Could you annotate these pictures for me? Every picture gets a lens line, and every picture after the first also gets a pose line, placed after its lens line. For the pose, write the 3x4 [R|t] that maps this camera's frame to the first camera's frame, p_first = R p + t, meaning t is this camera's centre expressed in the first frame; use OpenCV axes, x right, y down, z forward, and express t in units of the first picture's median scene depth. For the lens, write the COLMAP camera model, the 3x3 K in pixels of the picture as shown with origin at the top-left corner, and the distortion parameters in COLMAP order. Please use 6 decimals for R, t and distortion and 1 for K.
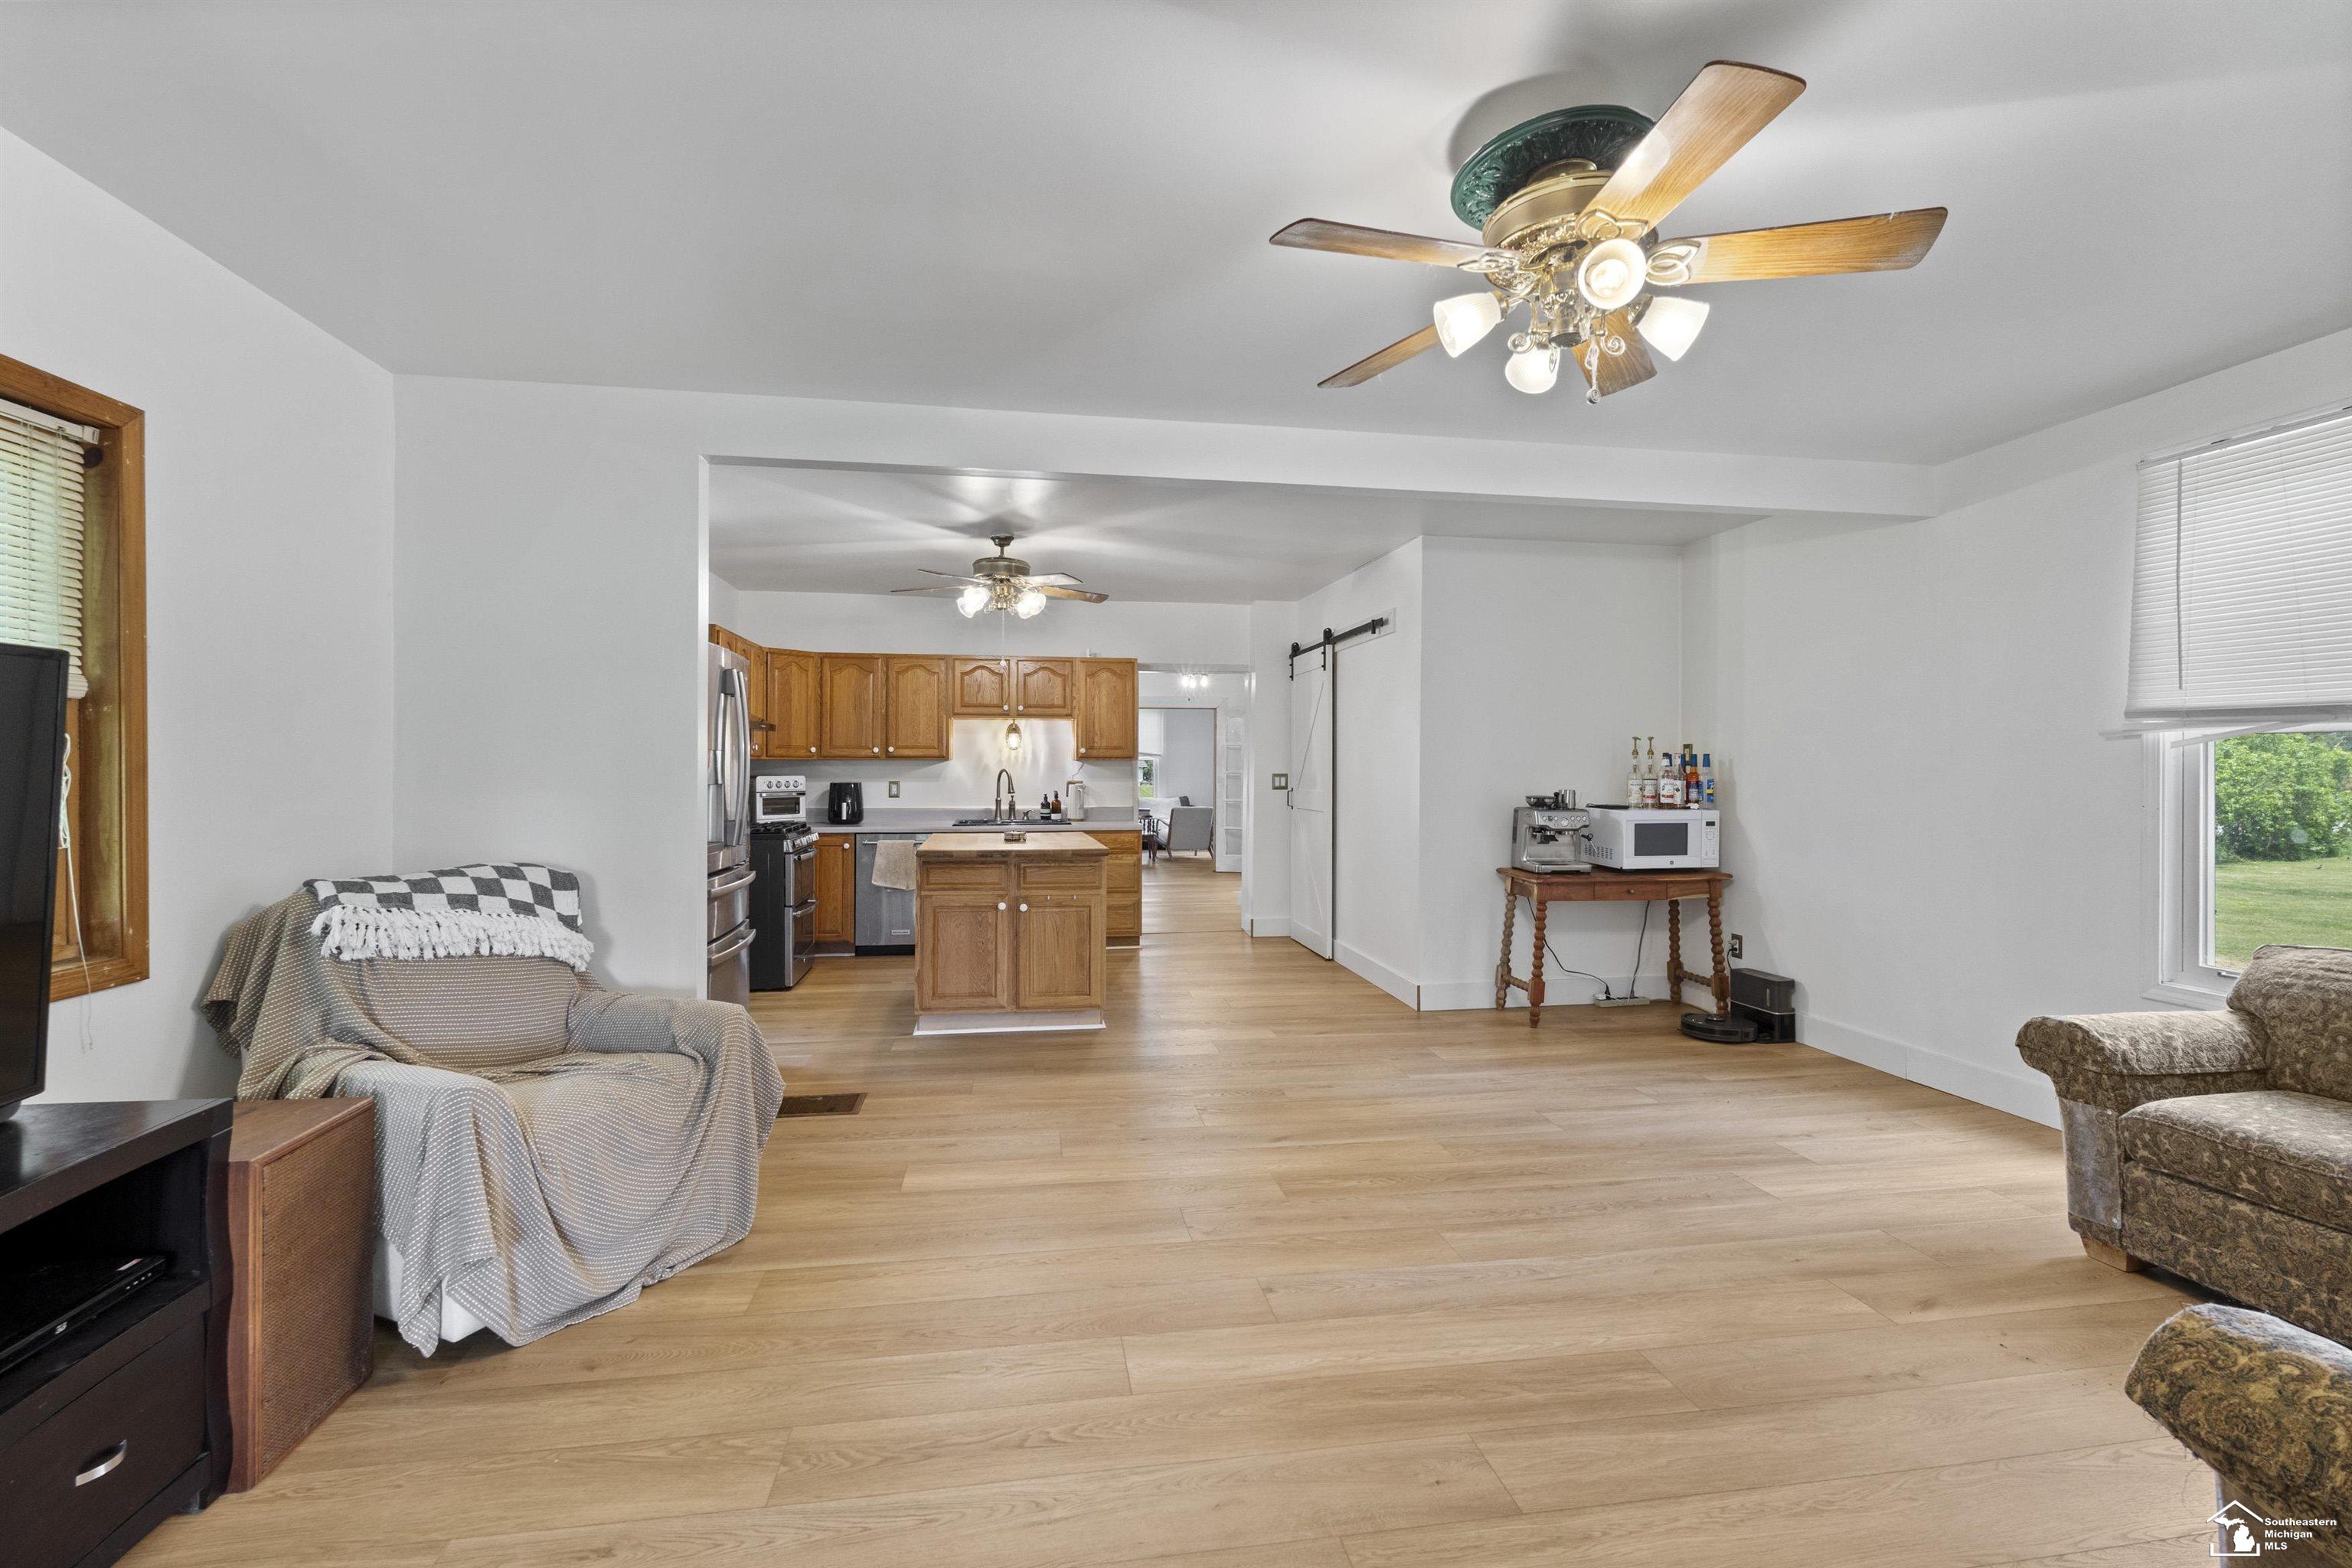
lens RADIAL K [[1037.6, 0, 1172.4], [0, 1037.6, 771.5], [0, 0, 1]] dist [-0.002378, 0.000600]
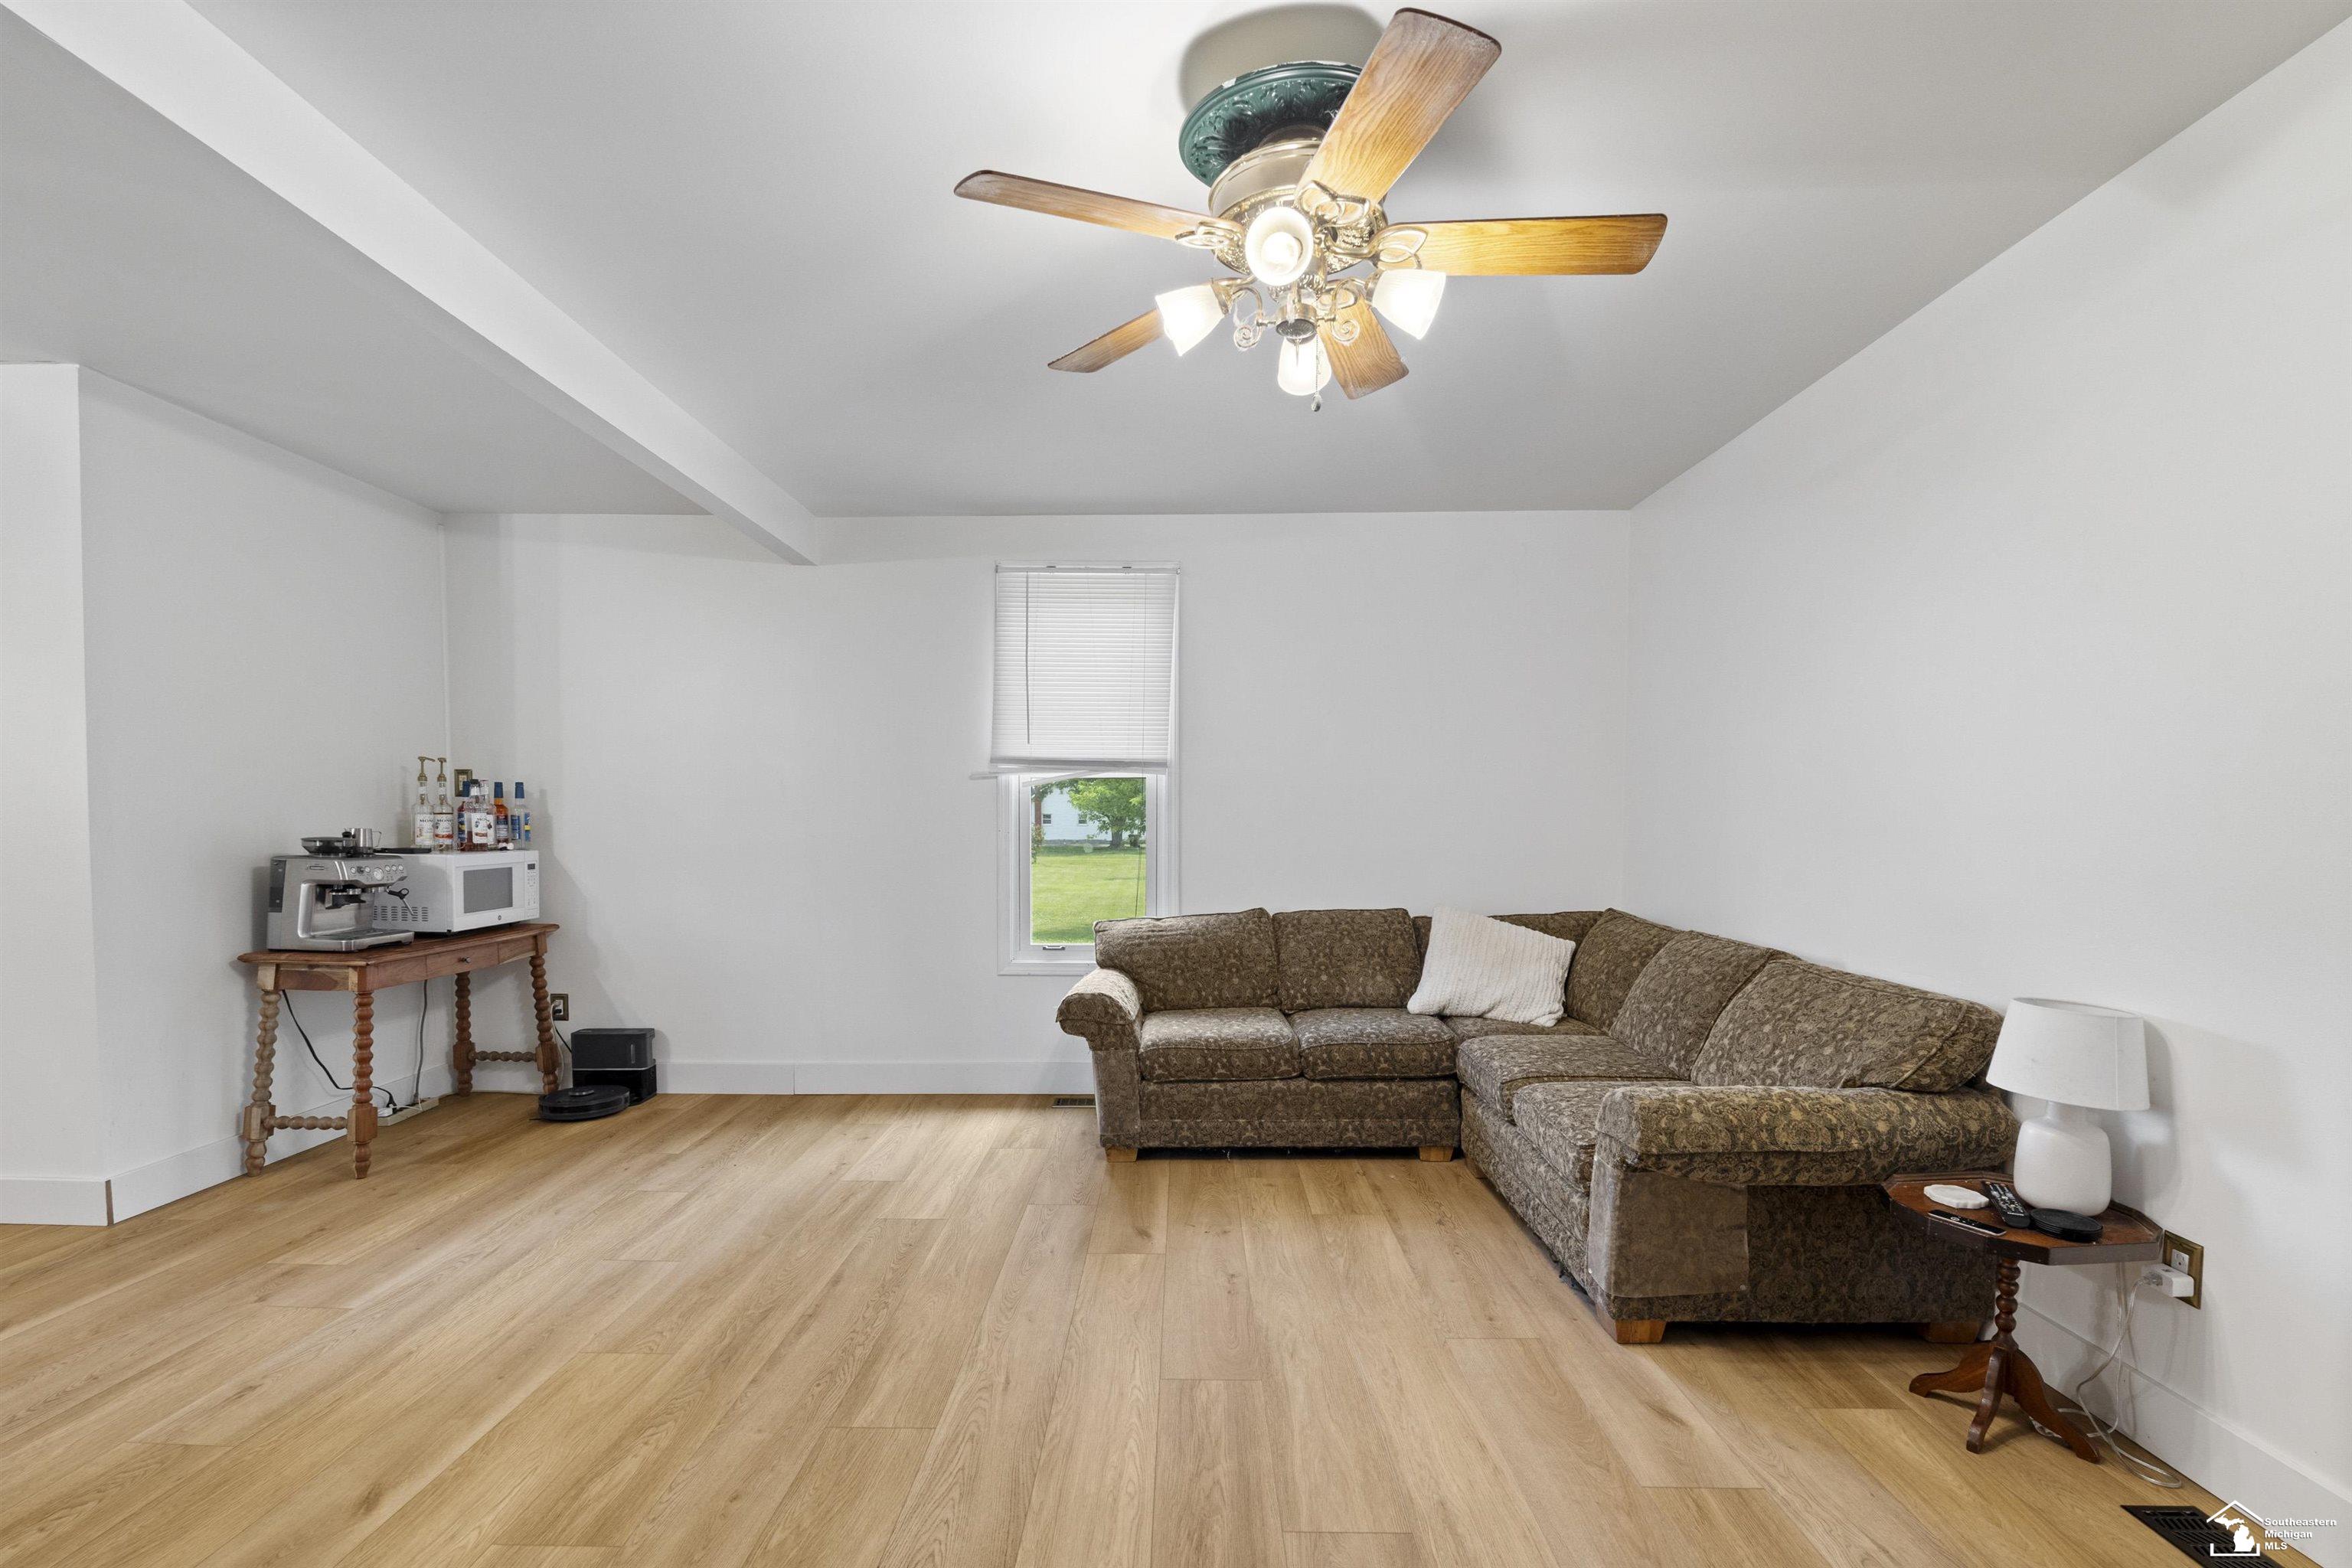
lens RADIAL K [[1055.2, 0, 1166.1], [0, 1055.2, 863.5], [0, 0, 1]] dist [-0.002102, 0.000106]
pose [[0.173707, -0.045156, 0.983762, -0.241001], [-0.001888, 0.998931, 0.046186, 0.008589], [-0.984796, -0.009880, 0.173436, 0.380795]]
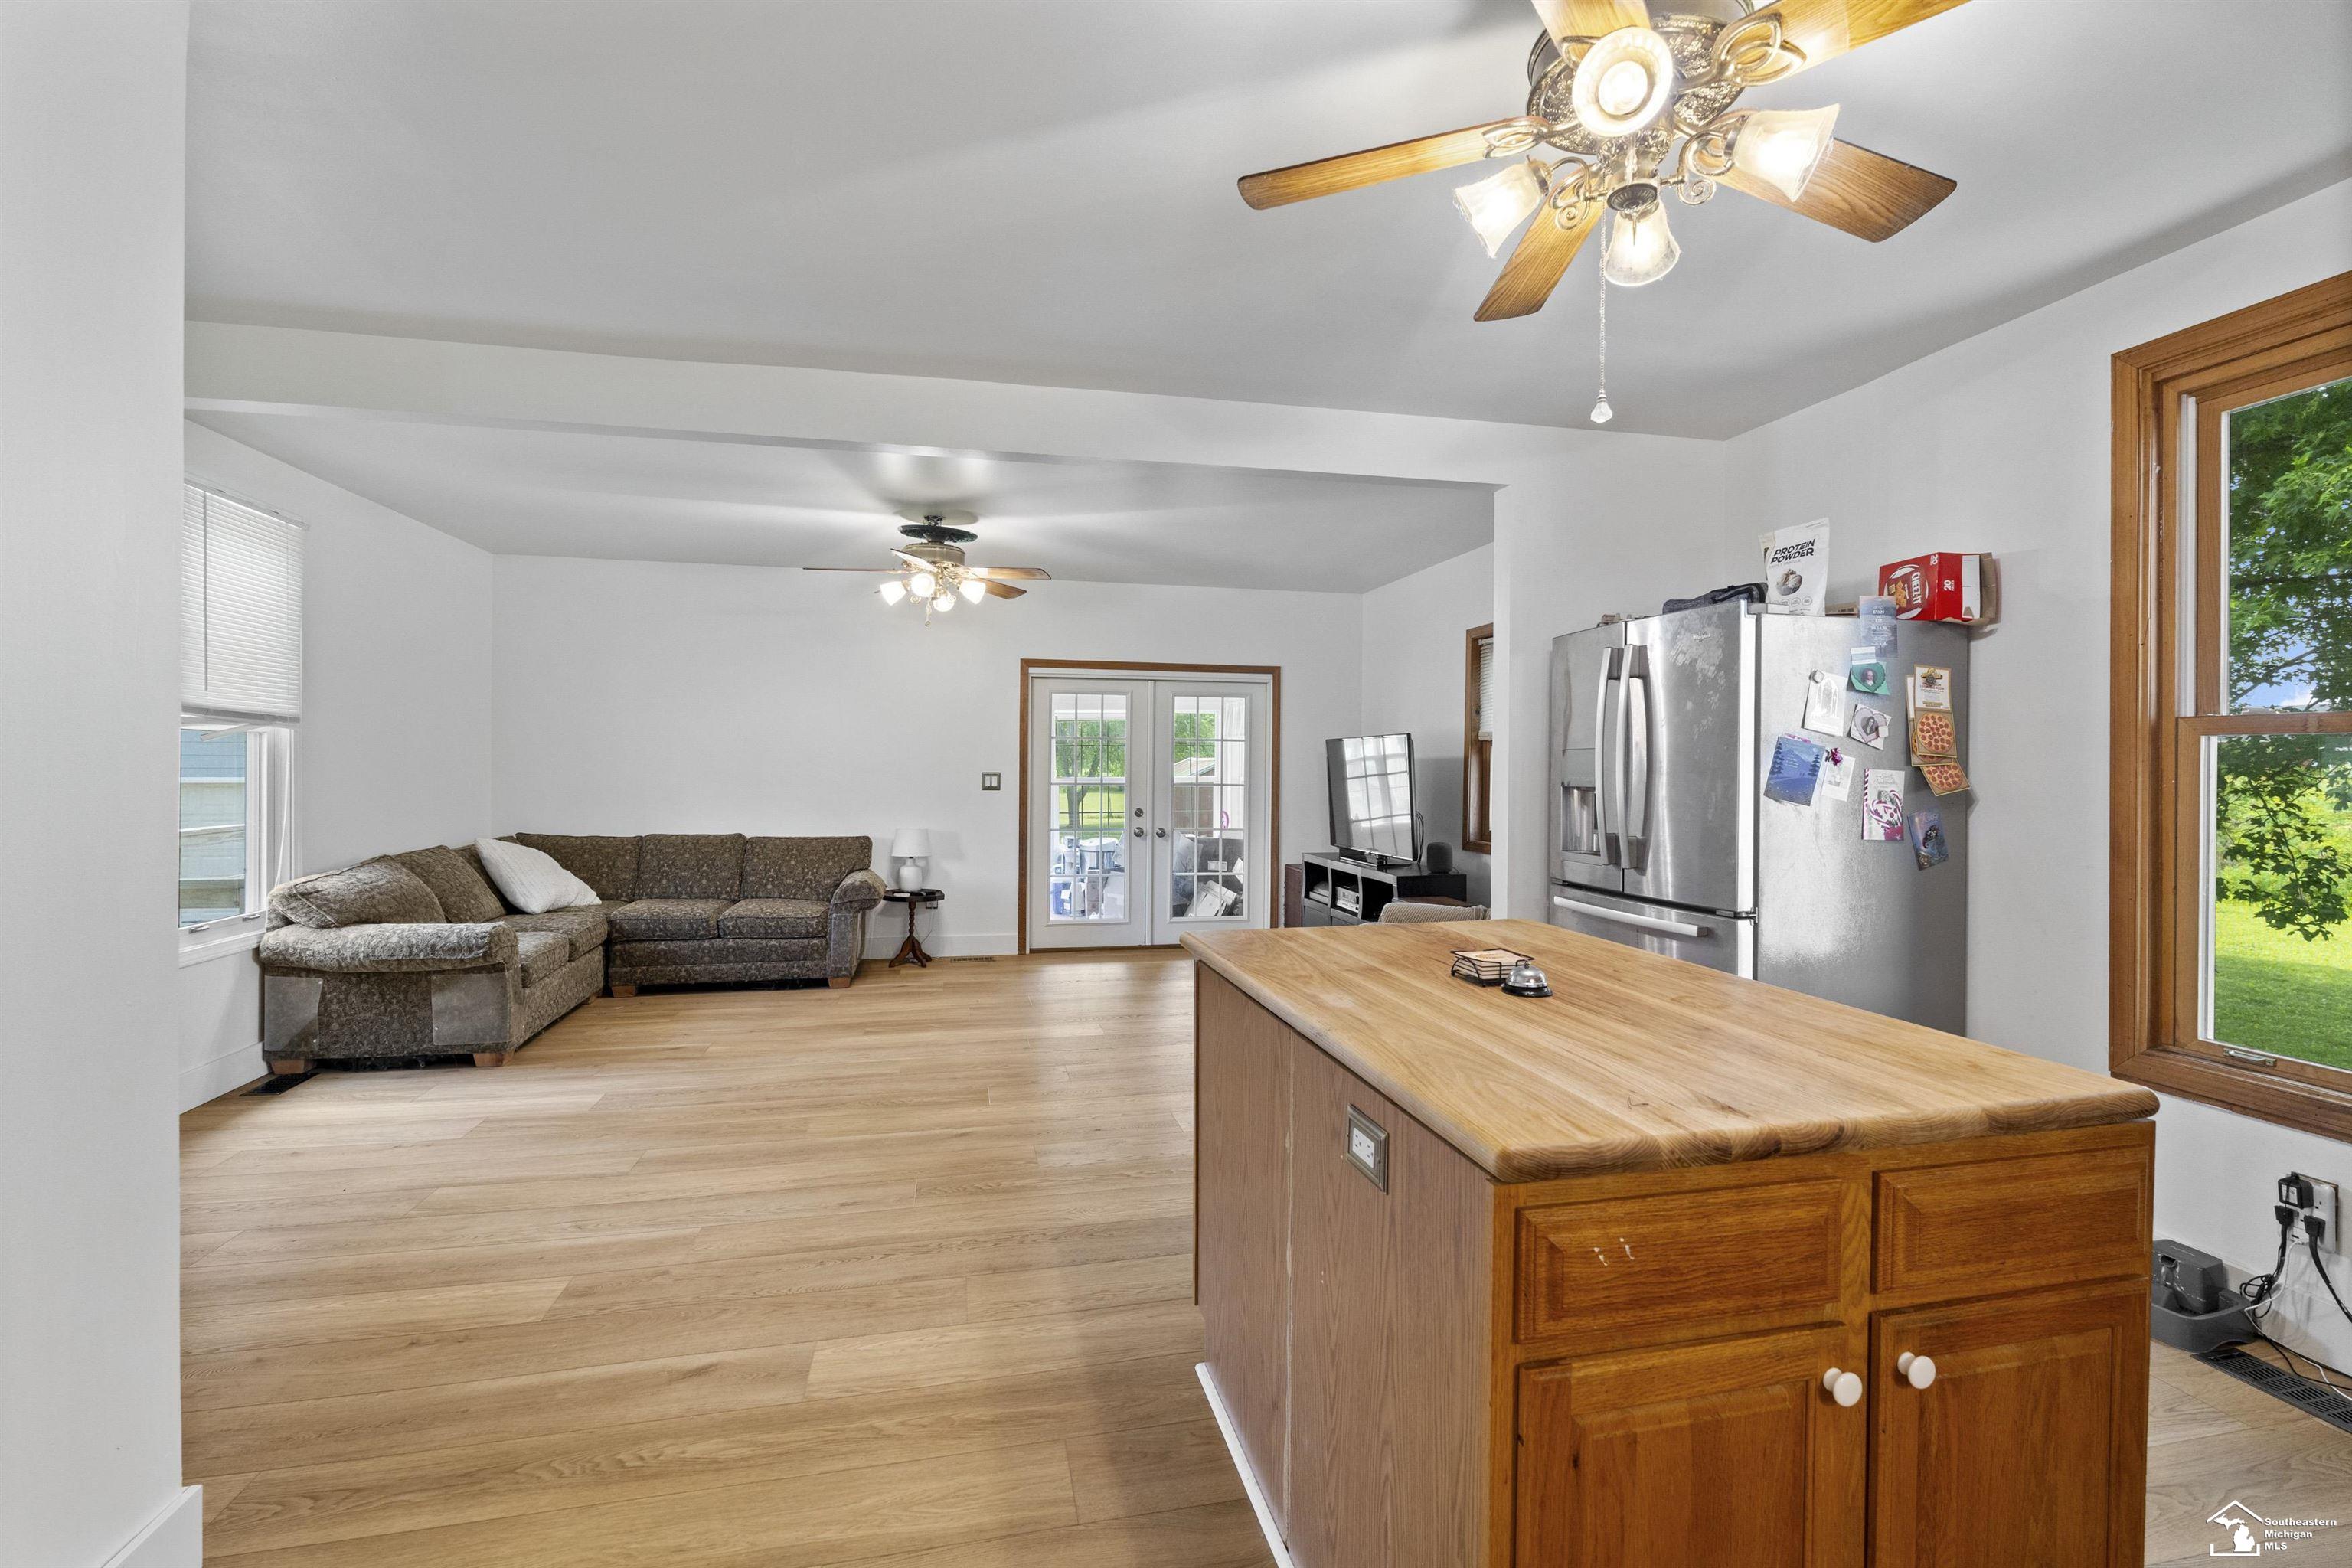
lens RADIAL K [[1037.6, 0, 1172.4], [0, 1037.6, 771.5], [0, 0, 1]] dist [-0.002378, 0.000600]
pose [[-0.998118, -0.006119, -0.061018, -0.025943], [-0.006465, 0.999964, 0.005483, -0.001112], [0.060982, 0.005868, -0.998122, 1.464869]]
